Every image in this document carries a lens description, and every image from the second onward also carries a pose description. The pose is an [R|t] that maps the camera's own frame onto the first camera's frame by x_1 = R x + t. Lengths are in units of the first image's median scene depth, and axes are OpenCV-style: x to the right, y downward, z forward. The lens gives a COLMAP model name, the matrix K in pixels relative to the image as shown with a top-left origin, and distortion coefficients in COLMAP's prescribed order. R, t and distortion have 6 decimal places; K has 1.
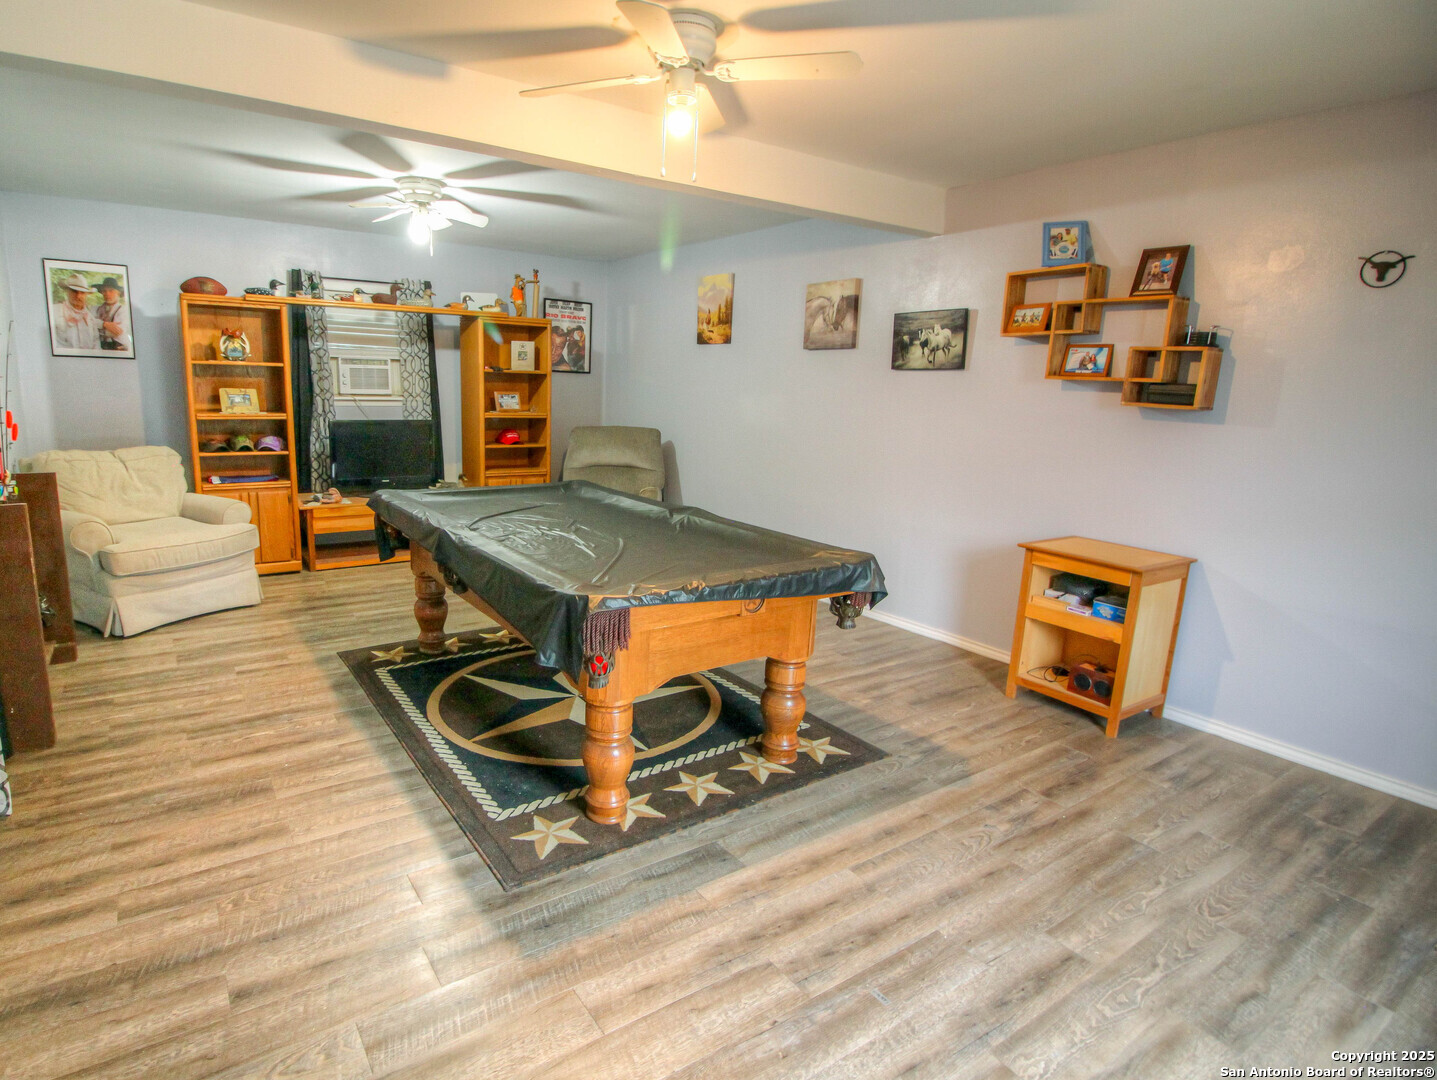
lens RADIAL K [[810.3, 0, 718.5], [0, 810.3, 540.0], [0, 0, 1]] dist [0.001800, -0.012024]
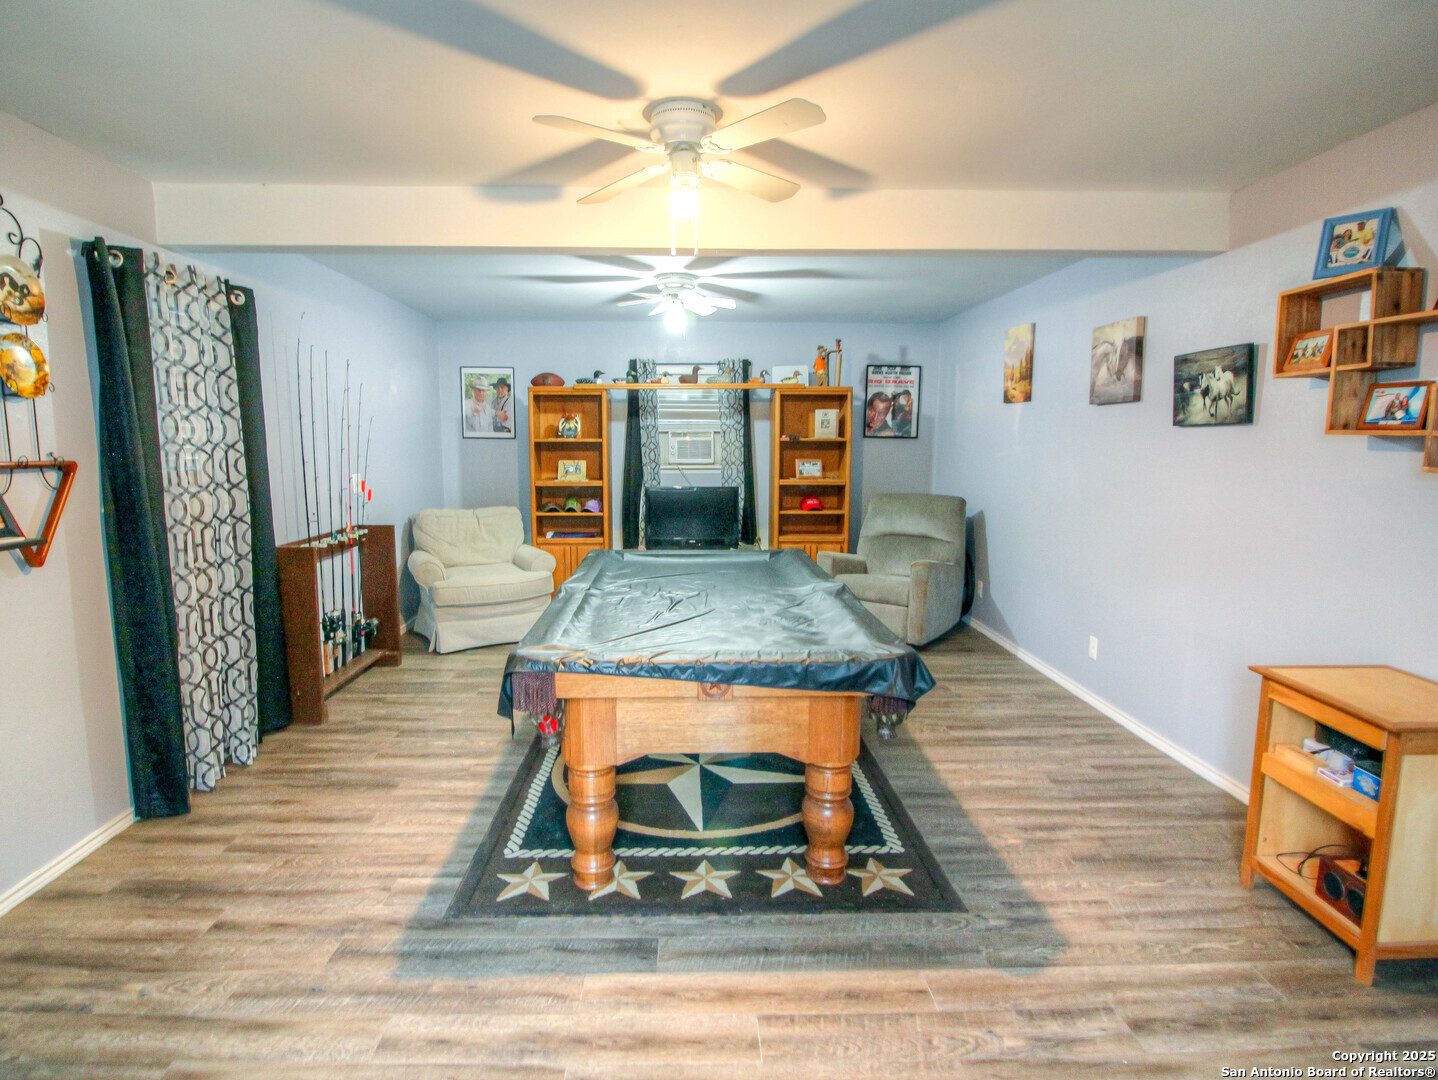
lens RADIAL K [[832.4, 0, 695.8], [0, 832.4, 529.7], [0, 0, 1]] dist [0.002346, -0.018427]
pose [[0.827654, 0.033149, -0.560259, 0.297764], [-0.084573, 0.994222, -0.066111, -0.019936], [0.554830, 0.102100, 0.825675, 0.097165]]
